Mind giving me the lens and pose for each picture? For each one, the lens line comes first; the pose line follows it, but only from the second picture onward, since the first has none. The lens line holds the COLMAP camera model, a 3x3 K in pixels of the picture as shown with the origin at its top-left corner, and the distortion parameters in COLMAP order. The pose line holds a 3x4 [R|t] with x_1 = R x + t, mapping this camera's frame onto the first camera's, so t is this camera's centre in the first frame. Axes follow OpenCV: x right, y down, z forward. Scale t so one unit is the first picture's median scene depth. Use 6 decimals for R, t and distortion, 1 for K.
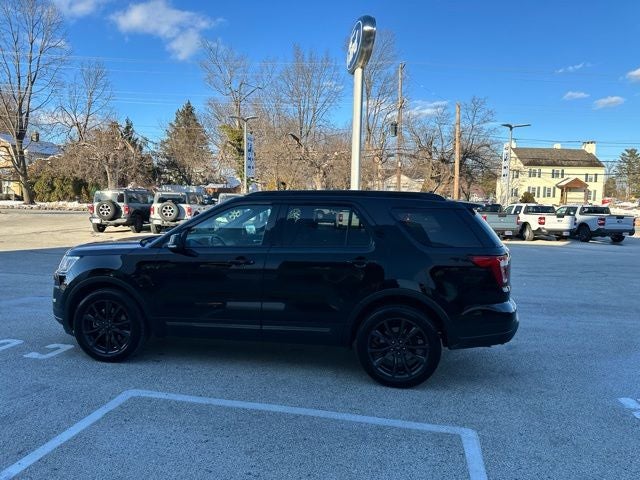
lens RADIAL K [[450.4, 0, 315.5], [0, 450.4, 238.2], [0, 0, 1]] dist [0.034137, -0.043829]
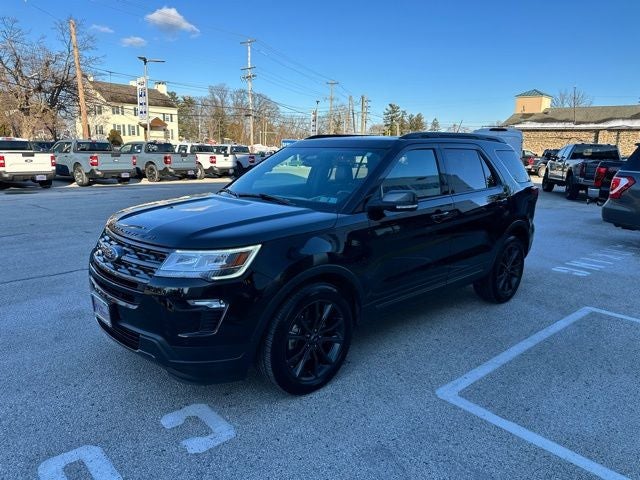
lens RADIAL K [[450.4, 0, 321.0], [0, 450.4, 245.8], [0, 0, 1]] dist [0.034137, -0.043829]
pose [[0.599999, -0.174208, 0.780803, -0.167311], [0.055403, 0.982708, 0.176682, -0.009807], [-0.798080, -0.062750, 0.599275, 0.108154]]
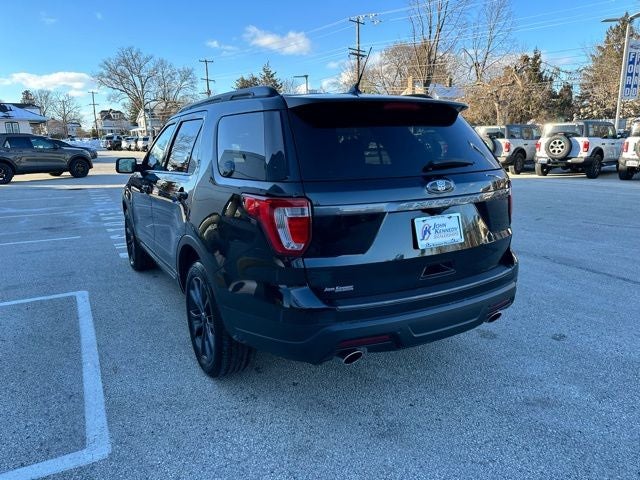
lens RADIAL K [[450.4, 0, 318.1], [0, 450.4, 243.6], [0, 0, 1]] dist [0.034137, -0.043829]
pose [[0.639358, 0.139227, -0.756199, 0.130525], [-0.033723, 0.987601, 0.153319, 0.001787], [0.768169, -0.072525, 0.636126, 0.110574]]
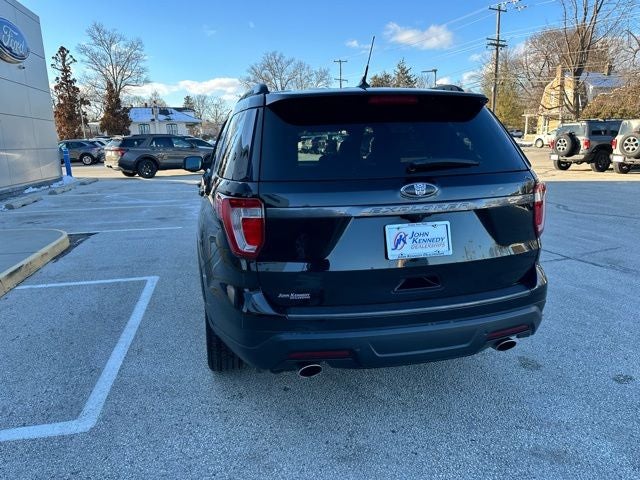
lens RADIAL K [[450.4, 0, 314.8], [0, 450.4, 243.3], [0, 0, 1]] dist [0.034137, -0.043829]
pose [[0.392255, 0.172154, -0.903604, 0.142120], [-0.044274, 0.984726, 0.168389, 0.000194], [0.918791, -0.026045, 0.393885, 0.138566]]
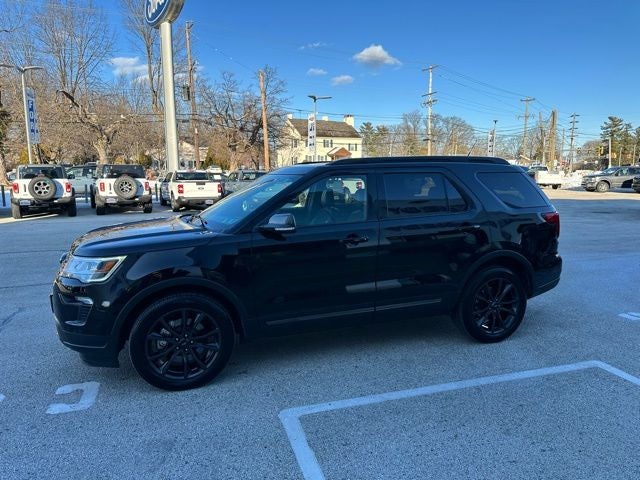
lens RADIAL K [[450.4, 0, 318.0], [0, 450.4, 240.9], [0, 0, 1]] dist [0.034137, -0.043829]
pose [[0.874524, -0.097240, 0.475134, -0.107296], [0.062076, 0.994078, 0.089190, -0.004736], [-0.480993, -0.048504, 0.875381, 0.043891]]
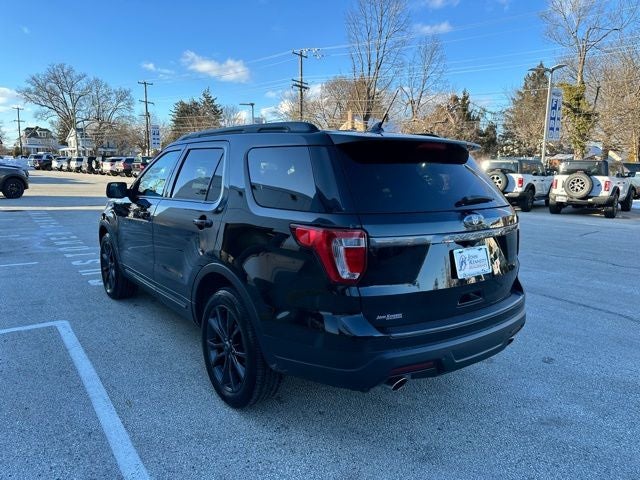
lens RADIAL K [[450.4, 0, 313.1], [0, 450.4, 244.4], [0, 0, 1]] dist [0.034137, -0.043829]
pose [[0.730052, 0.105209, -0.675244, 0.117616], [-0.058752, 0.994083, 0.091365, 0.001665], [0.680861, -0.027030, 0.731914, 0.092452]]
